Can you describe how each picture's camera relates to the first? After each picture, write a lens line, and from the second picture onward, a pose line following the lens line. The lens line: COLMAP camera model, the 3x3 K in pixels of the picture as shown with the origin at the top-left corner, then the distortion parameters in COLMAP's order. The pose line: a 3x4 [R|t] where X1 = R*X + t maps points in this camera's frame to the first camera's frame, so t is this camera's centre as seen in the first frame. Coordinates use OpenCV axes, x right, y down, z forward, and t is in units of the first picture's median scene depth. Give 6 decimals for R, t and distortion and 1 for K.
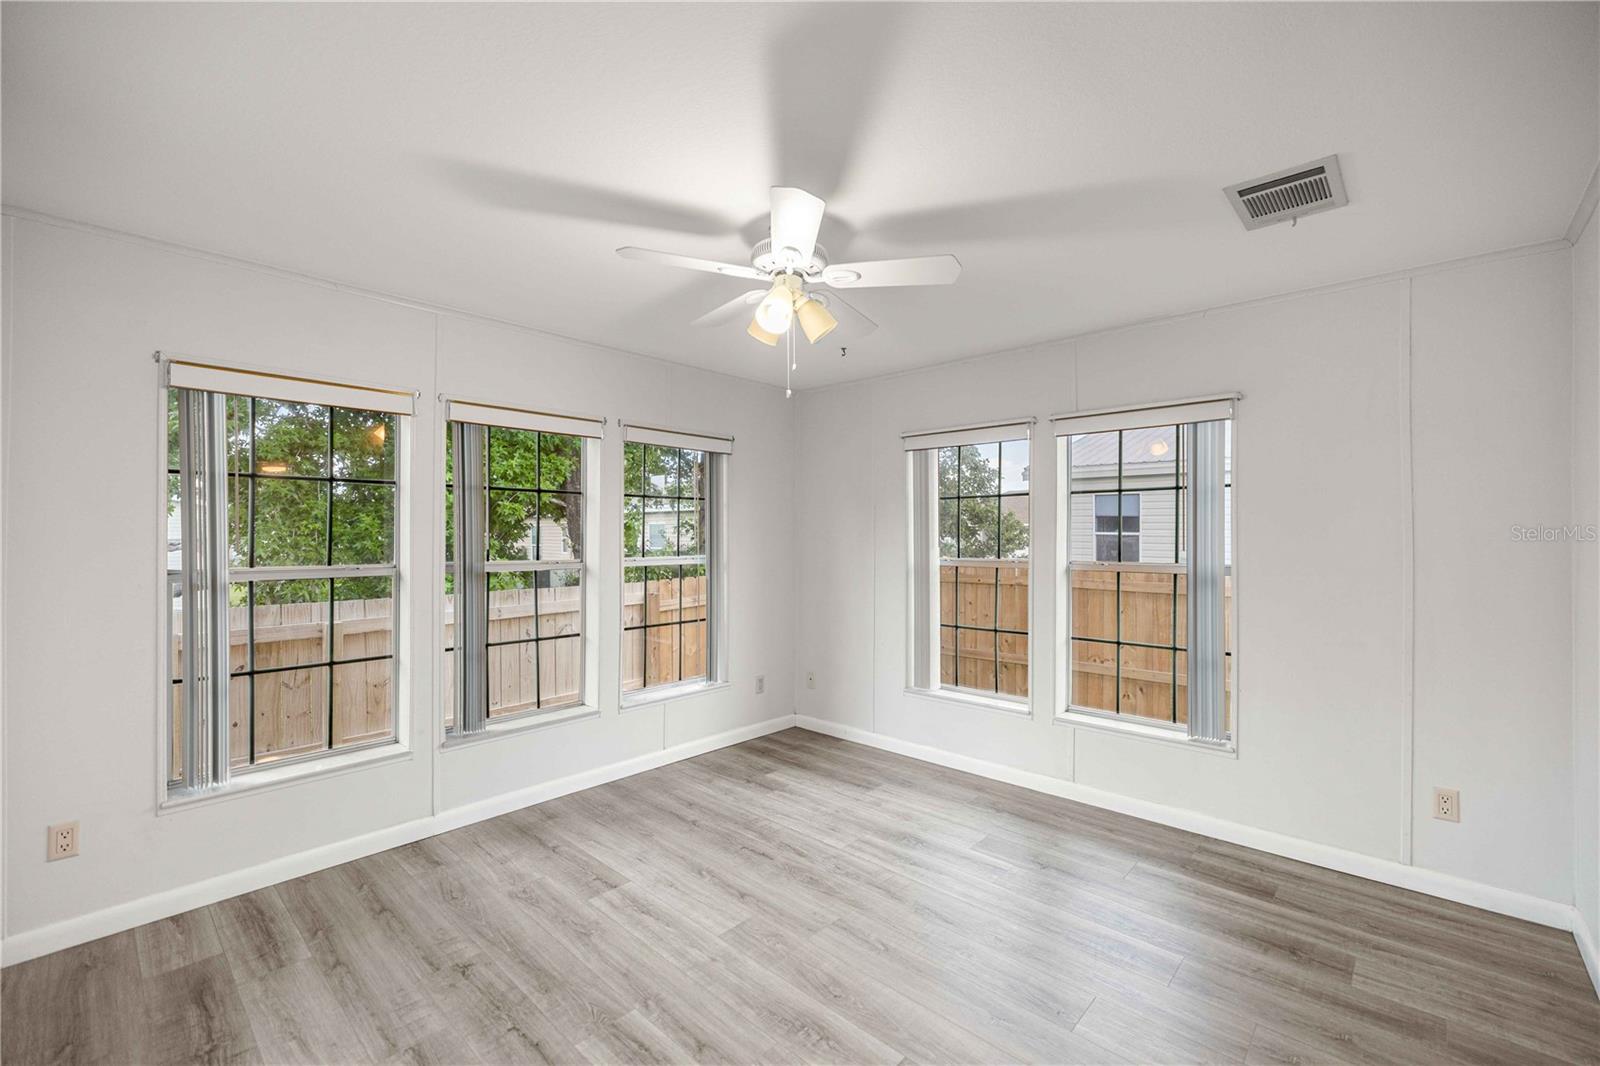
lens RADIAL K [[674.3, 0, 803.8], [0, 674.3, 532.7], [0, 0, 1]] dist [-0.004023, 0.000550]
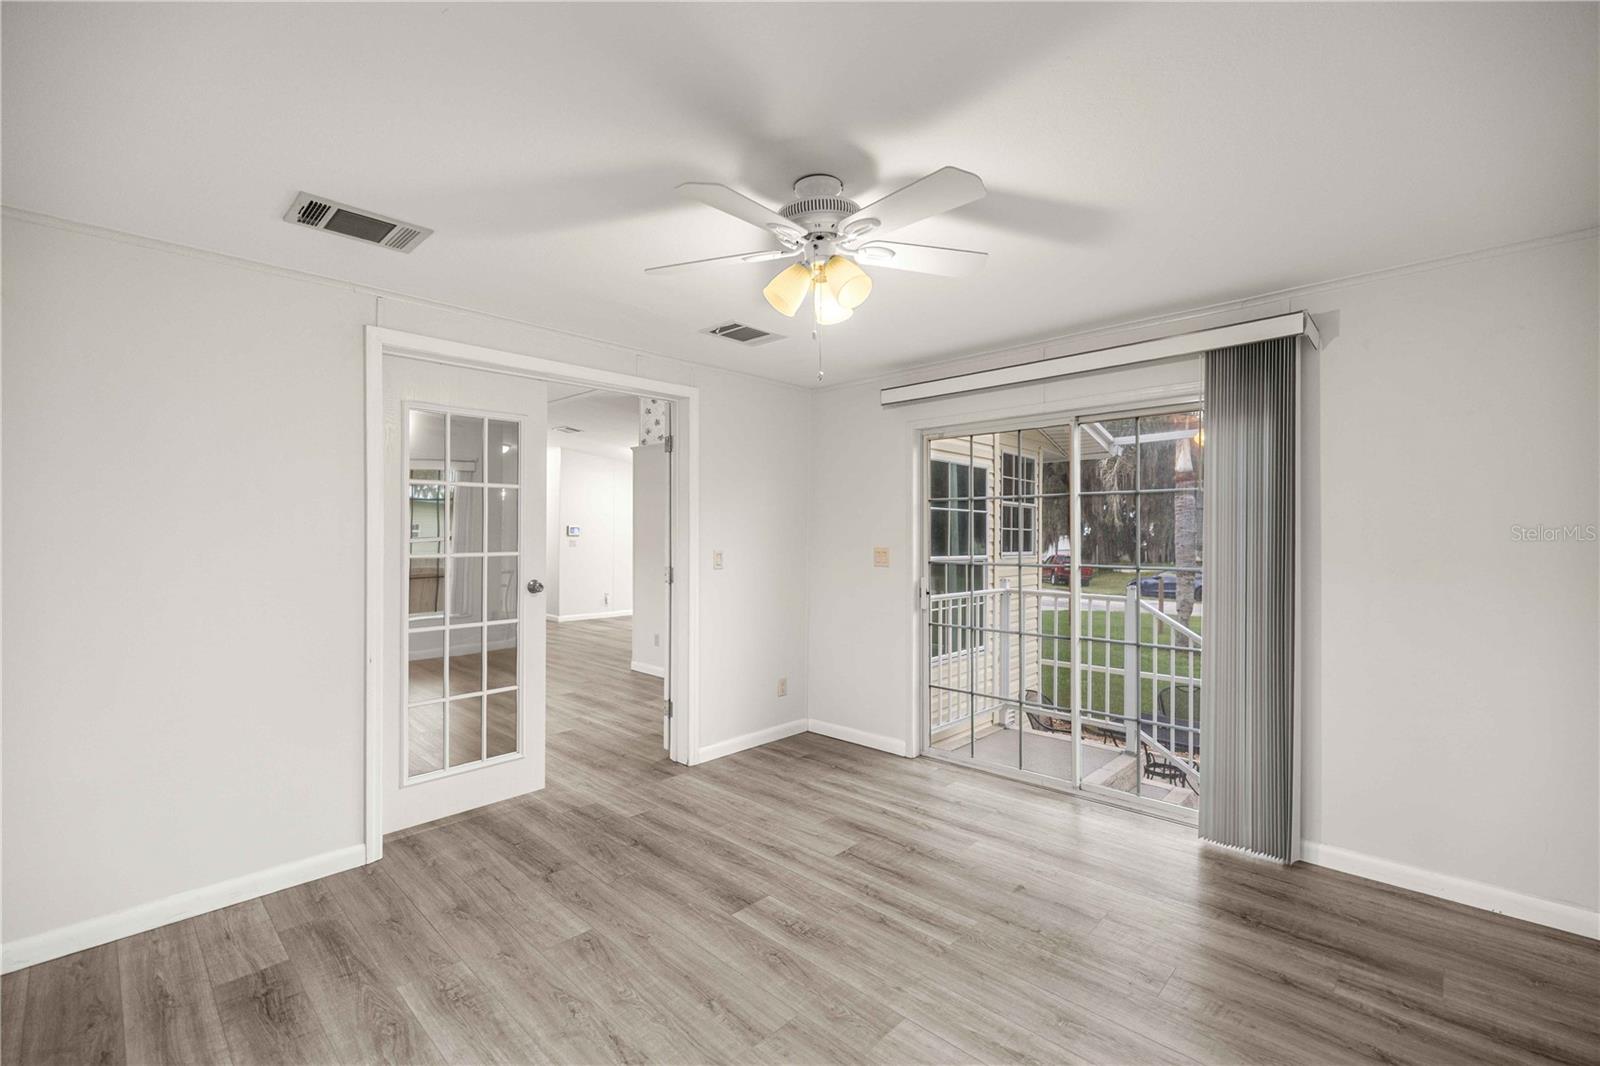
lens RADIAL K [[674.3, 0, 794.6], [0, 674.3, 535.4], [0, 0, 1]] dist [-0.004023, 0.000550]
pose [[-0.999492, -0.001270, 0.031839, -0.017987], [-0.001238, 0.999999, 0.001019, 0.000123], [-0.031840, 0.000979, -0.999492, 1.978734]]
